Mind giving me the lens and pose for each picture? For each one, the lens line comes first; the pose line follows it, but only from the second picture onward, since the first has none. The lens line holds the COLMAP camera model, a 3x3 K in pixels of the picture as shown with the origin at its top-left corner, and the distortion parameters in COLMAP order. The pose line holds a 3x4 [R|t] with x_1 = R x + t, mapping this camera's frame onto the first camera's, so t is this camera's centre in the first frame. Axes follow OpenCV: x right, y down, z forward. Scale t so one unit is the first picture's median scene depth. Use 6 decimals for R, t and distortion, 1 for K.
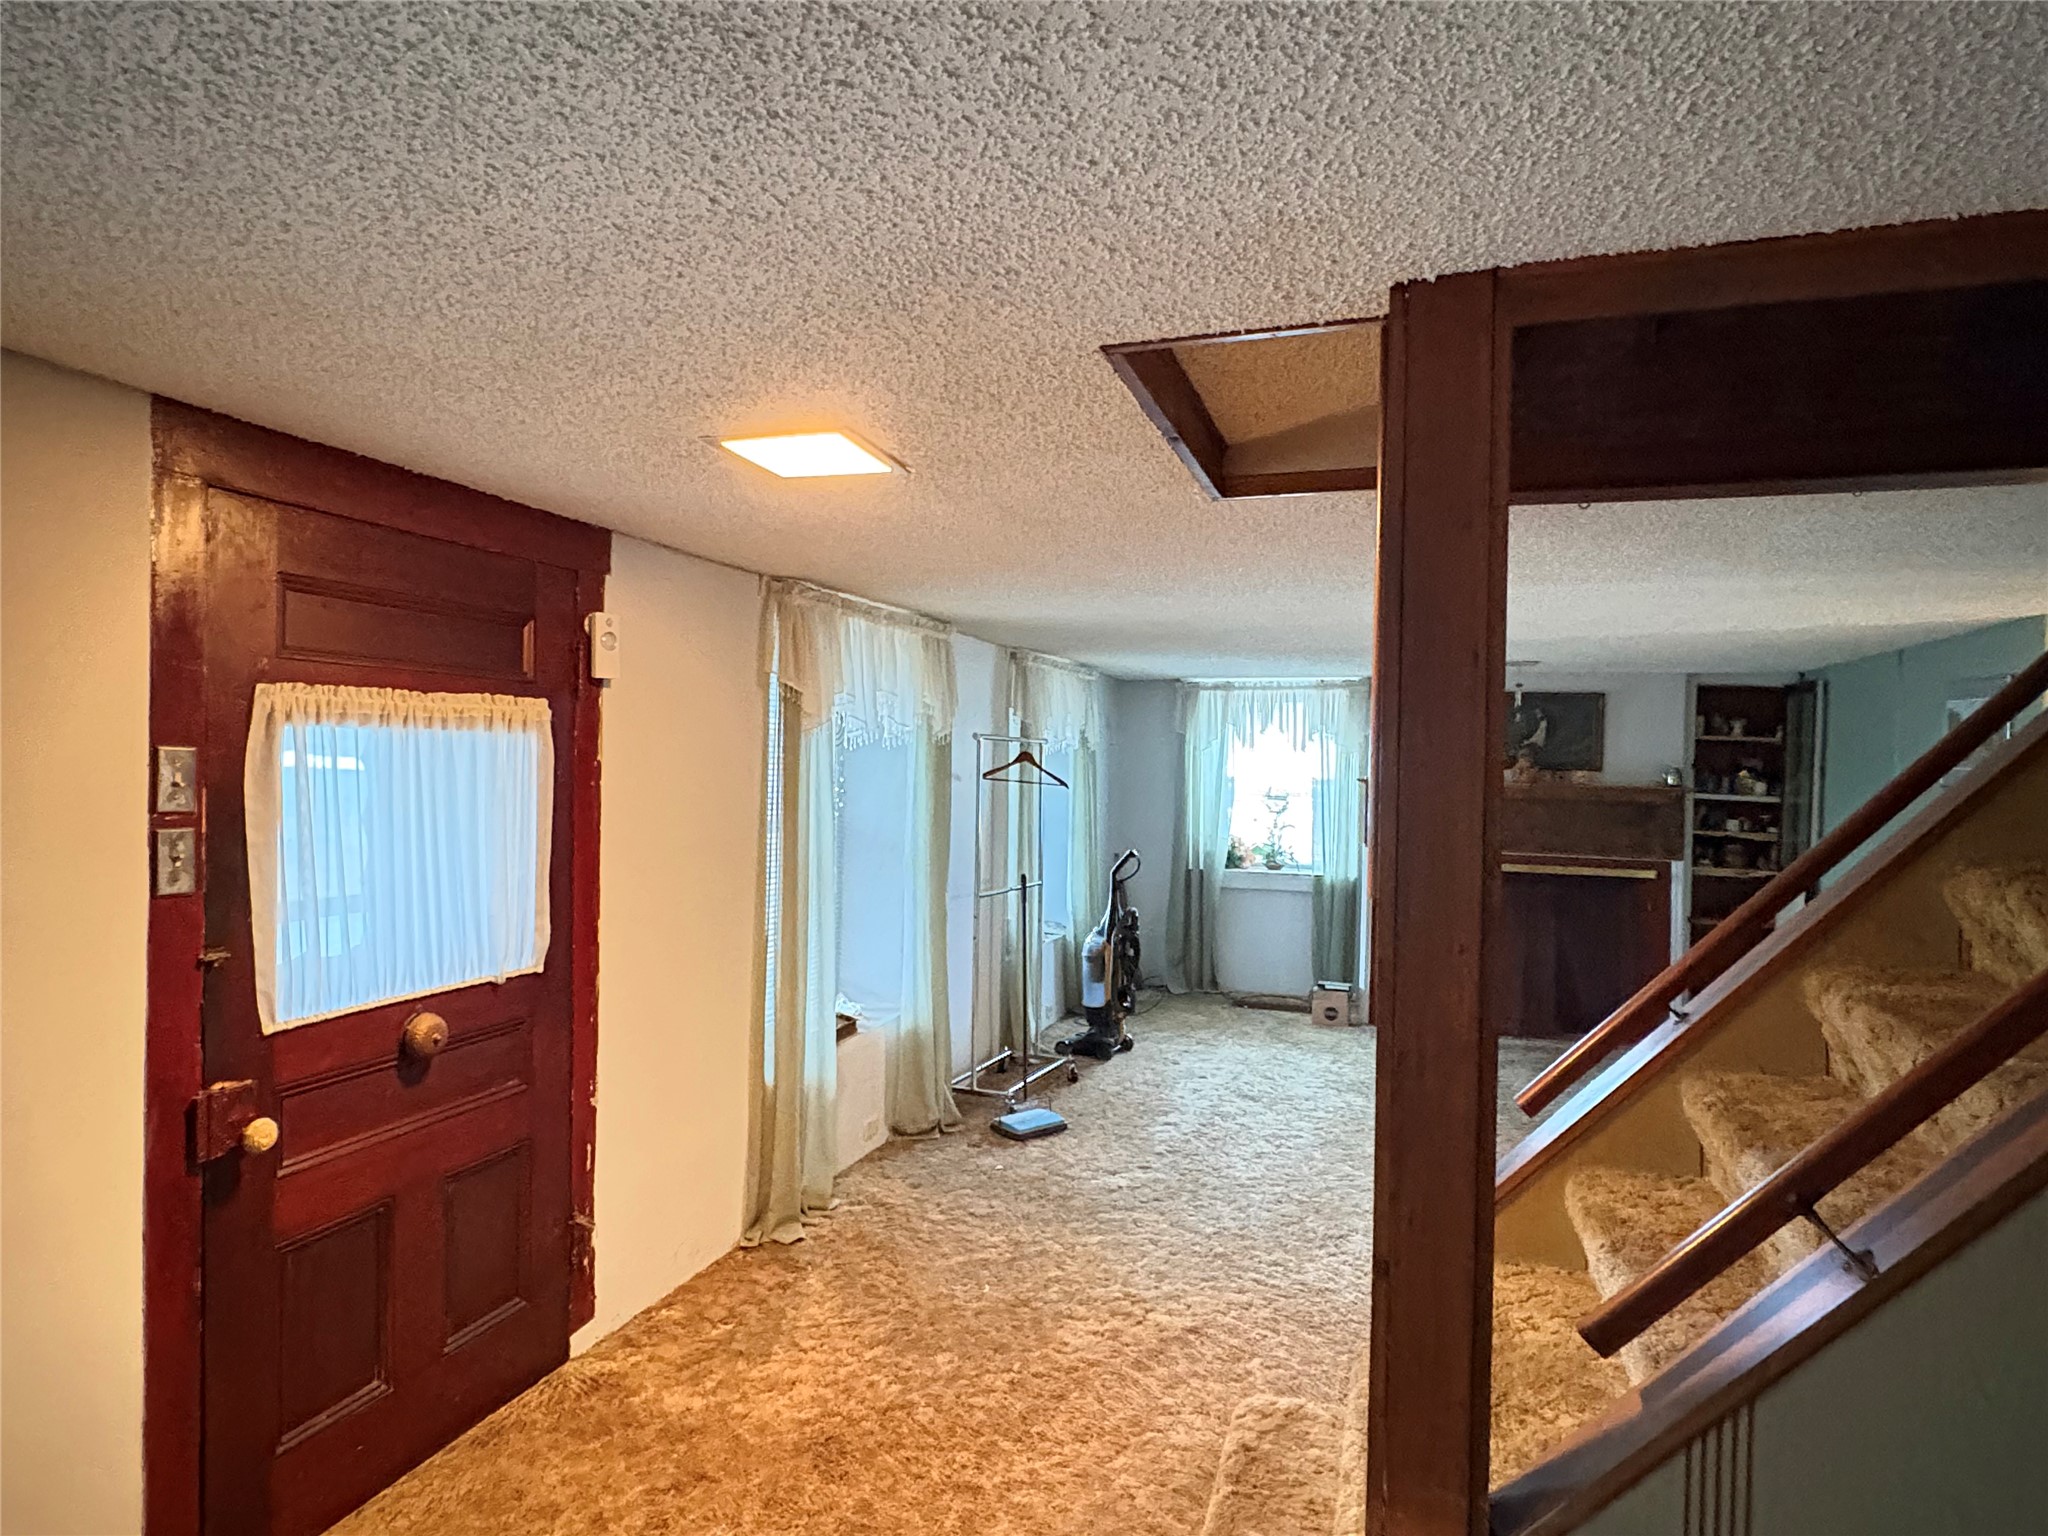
lens RADIAL K [[1173.2, 0, 1024.0], [0, 1173.2, 768.0], [0, 0, 1]] dist [-0.003157, 0.001357]
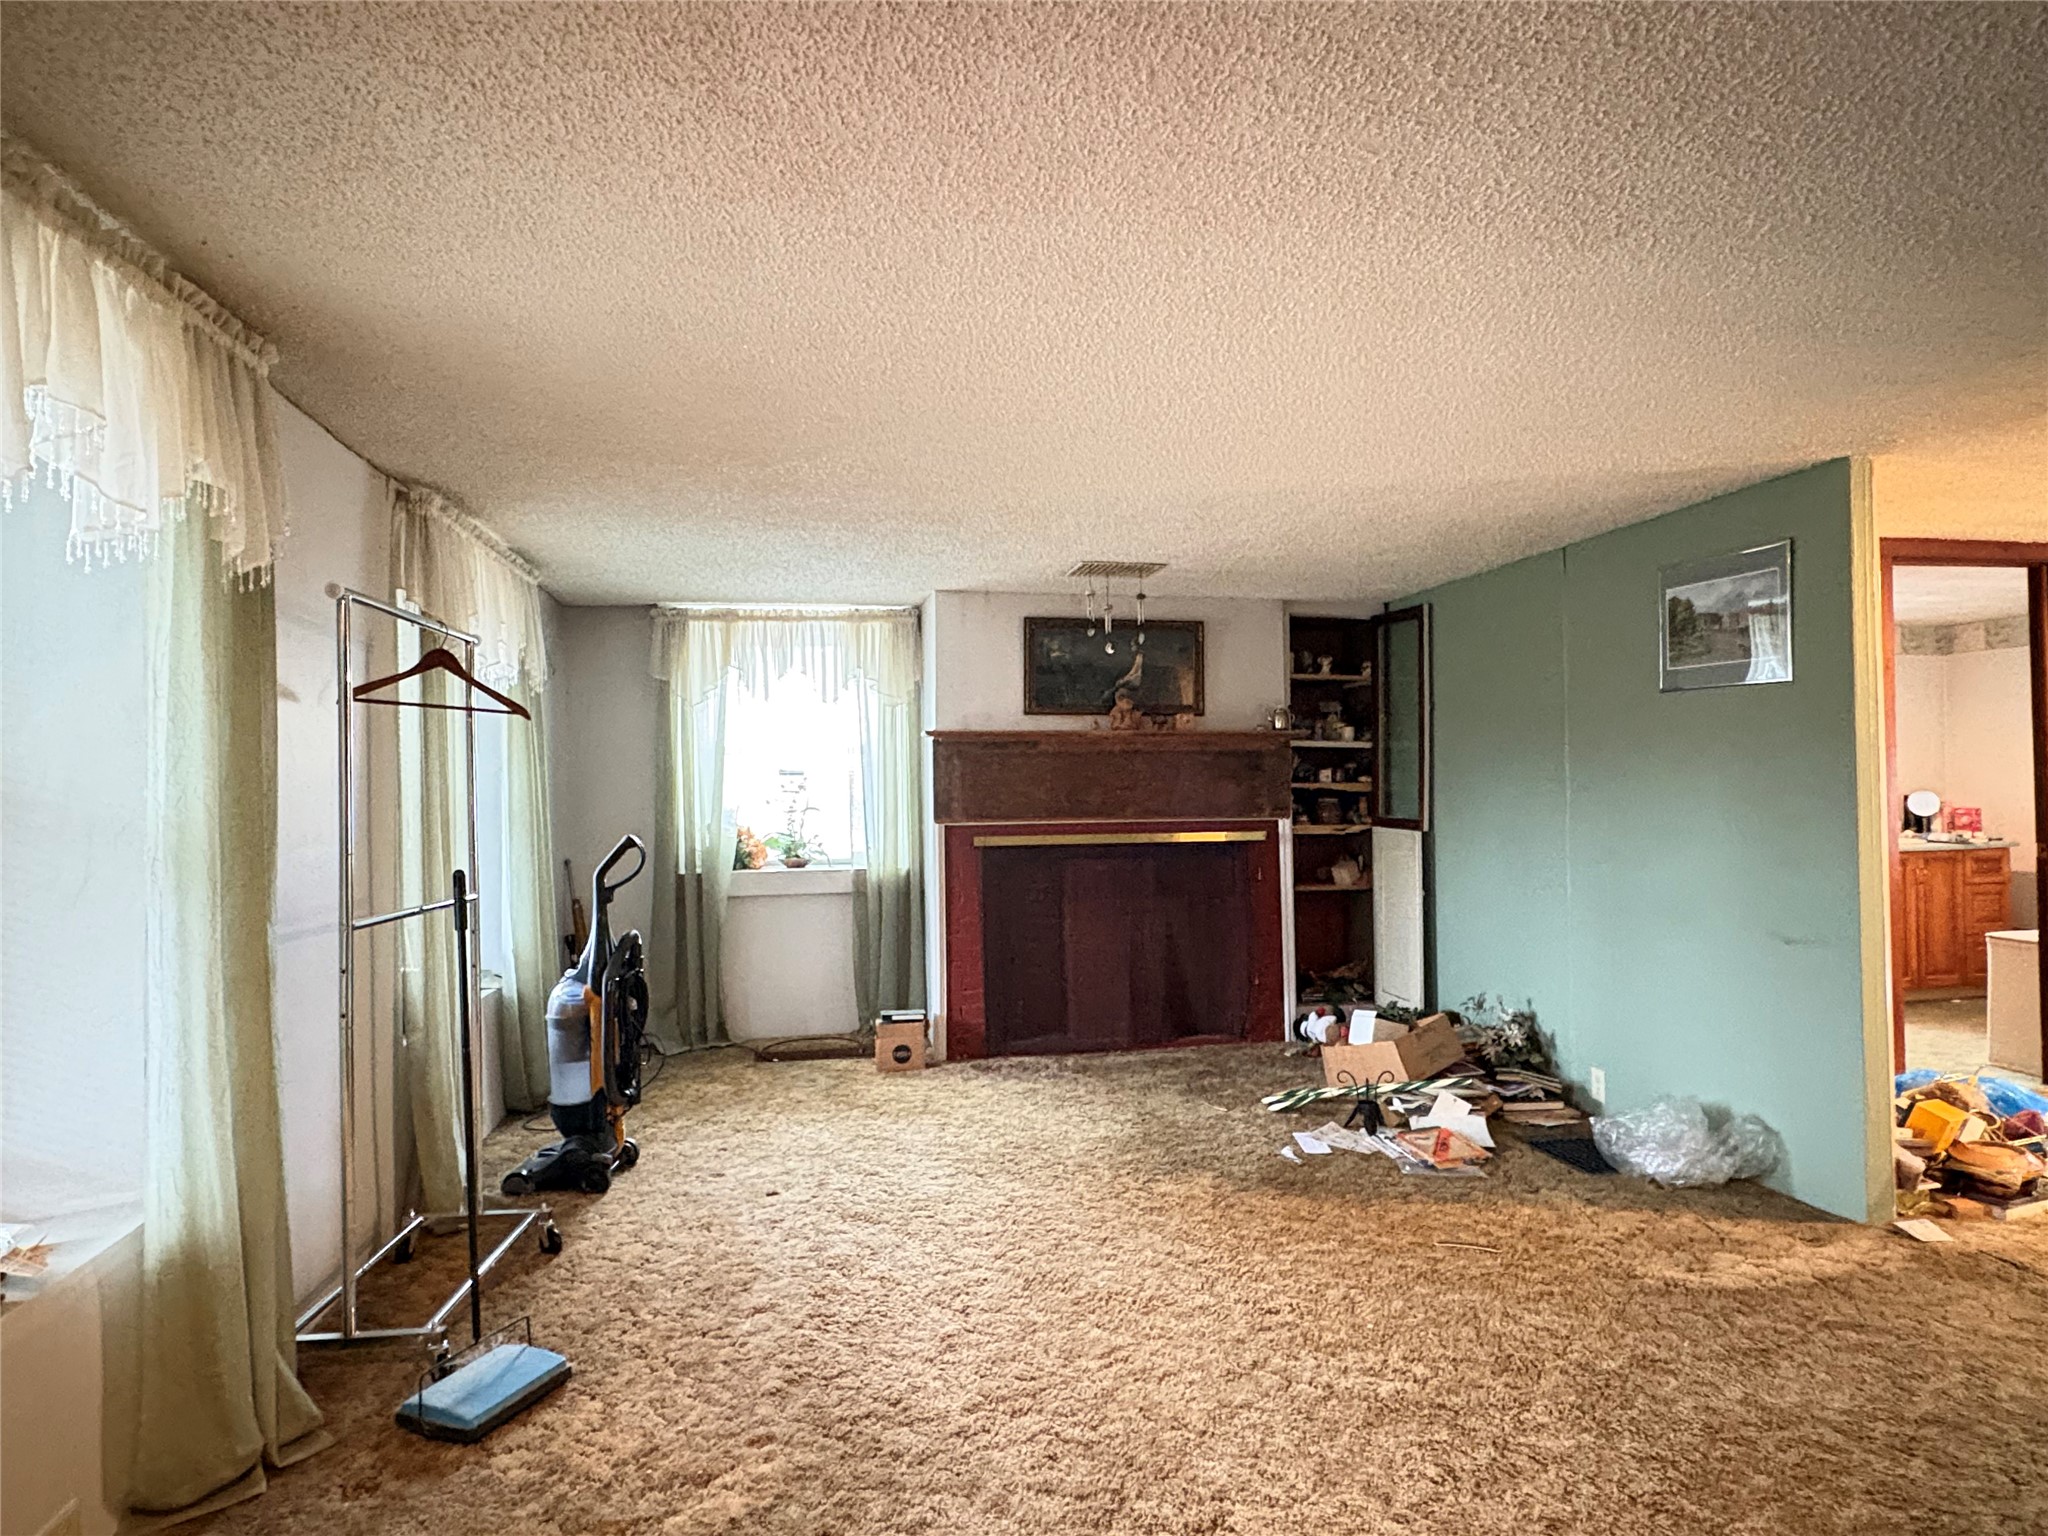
lens RADIAL K [[1173.2, 0, 1024.0], [0, 1173.2, 768.0], [0, 0, 1]] dist [-0.003157, 0.001357]
pose [[0.874983, -0.025989, 0.483456, -0.021152], [0.035924, 0.999291, -0.011299, 0.045991], [-0.482820, 0.027255, 0.875296, 0.344945]]
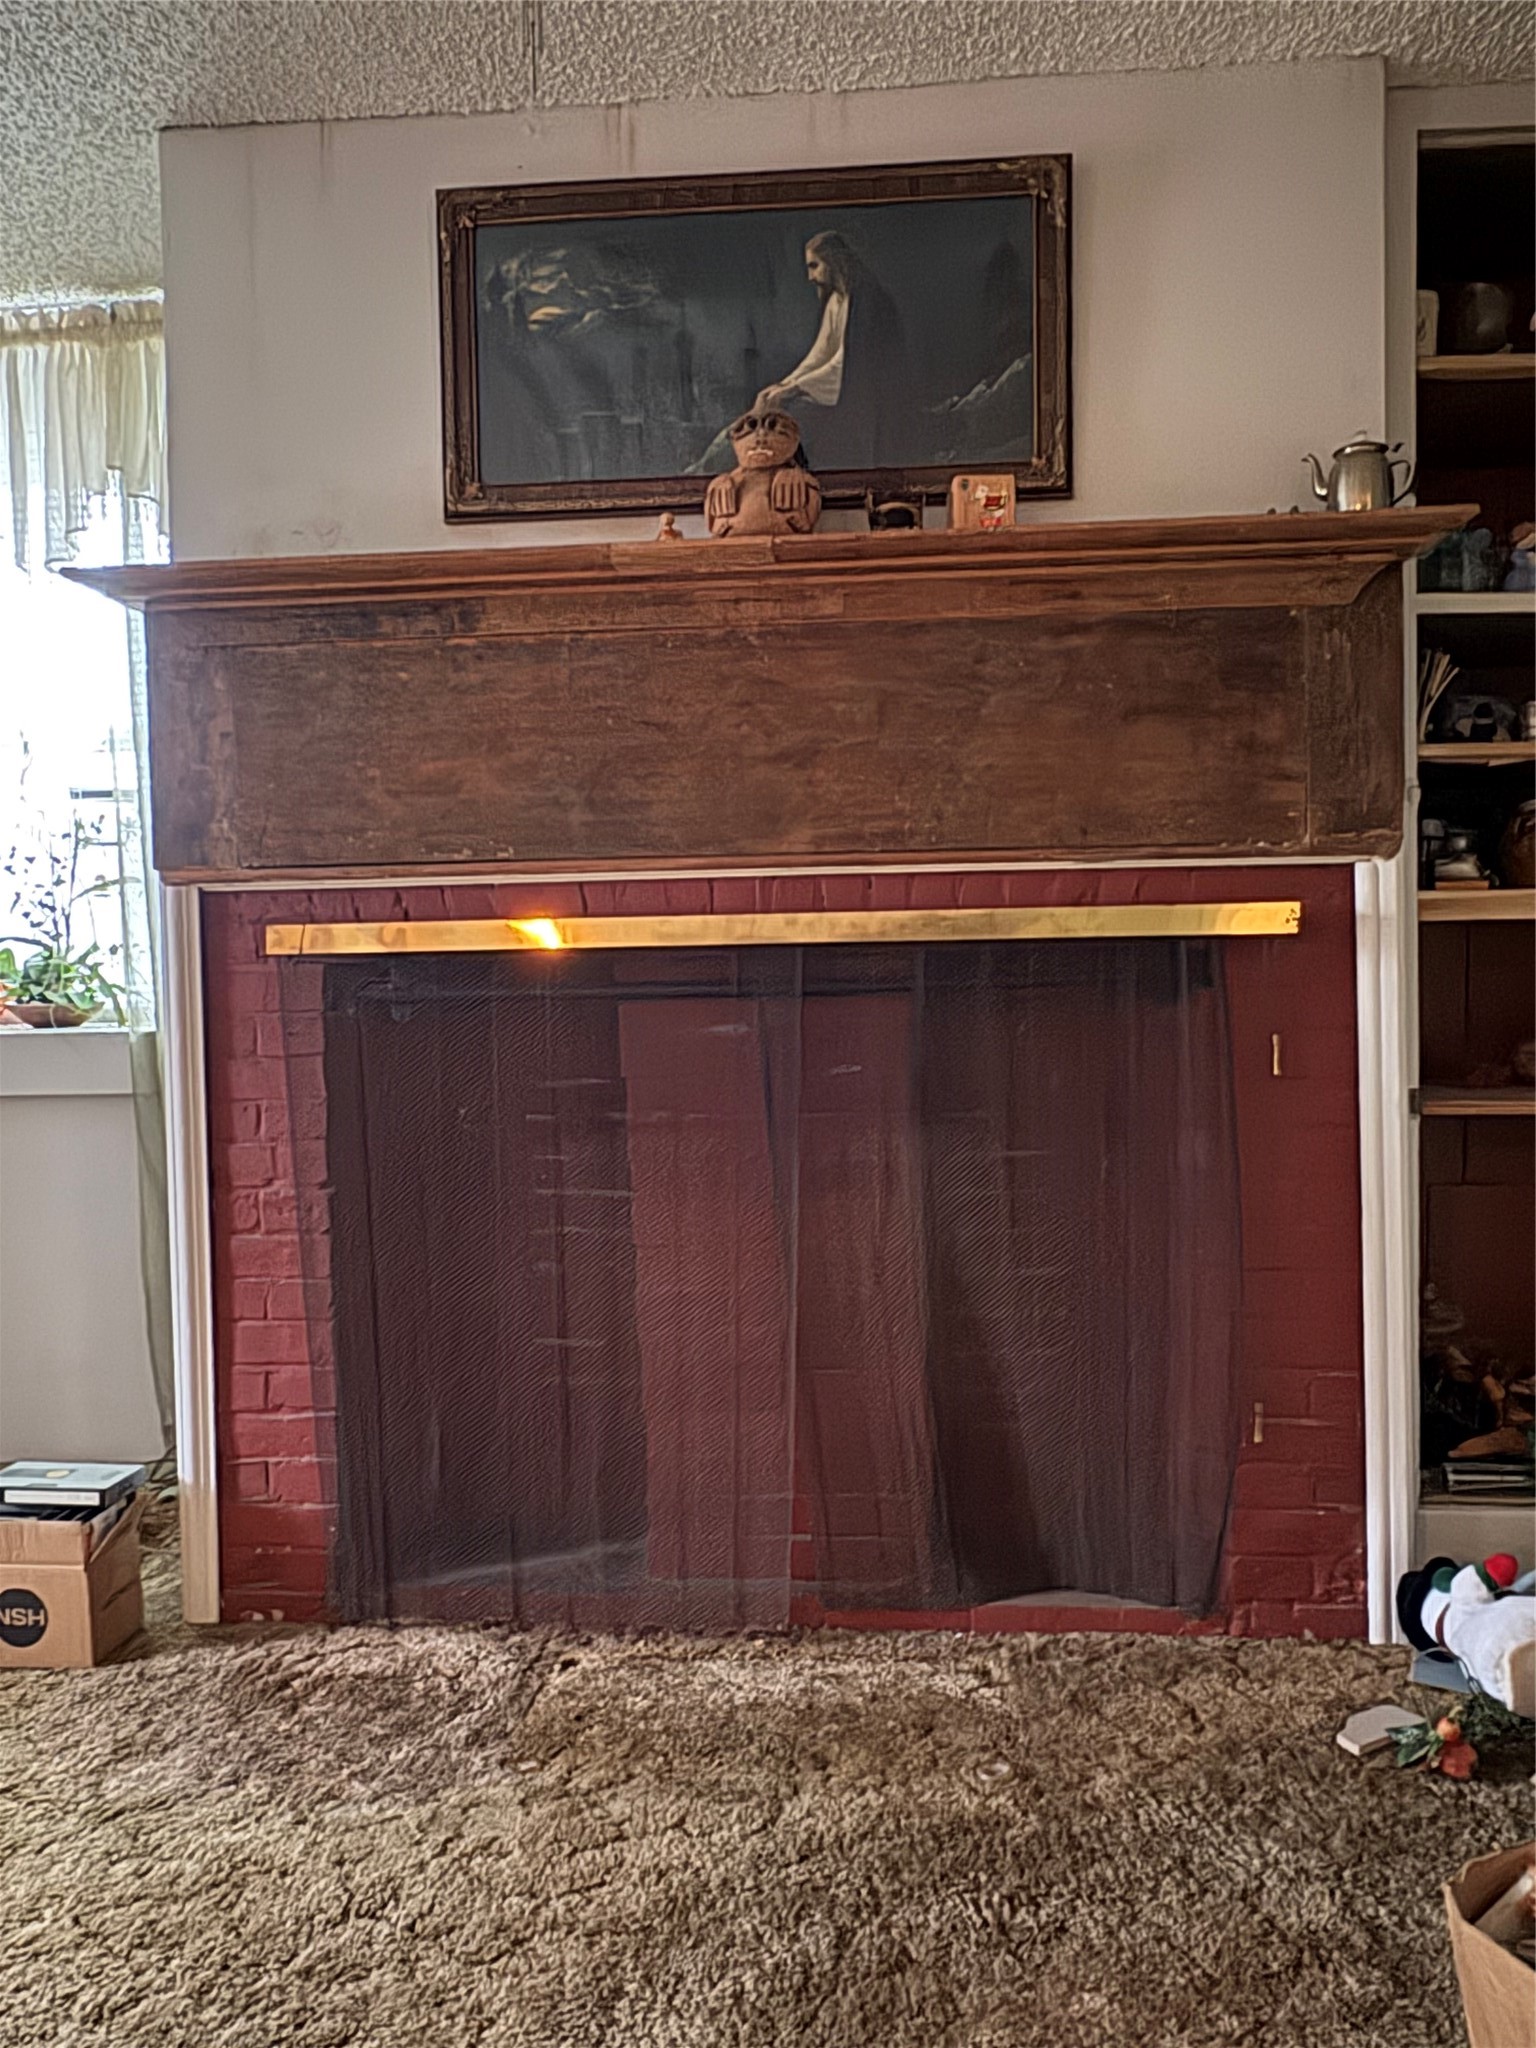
lens RADIAL K [[1460.7, 0, 768.0], [0, 1460.7, 1024.0], [0, 0, 1]] dist [0.005110, 0.001091]
pose [[0.969992, -0.056779, 0.236413, 0.367878], [0.046183, 0.997675, 0.050124, 0.093270], [-0.238709, -0.037701, 0.970359, 0.745752]]
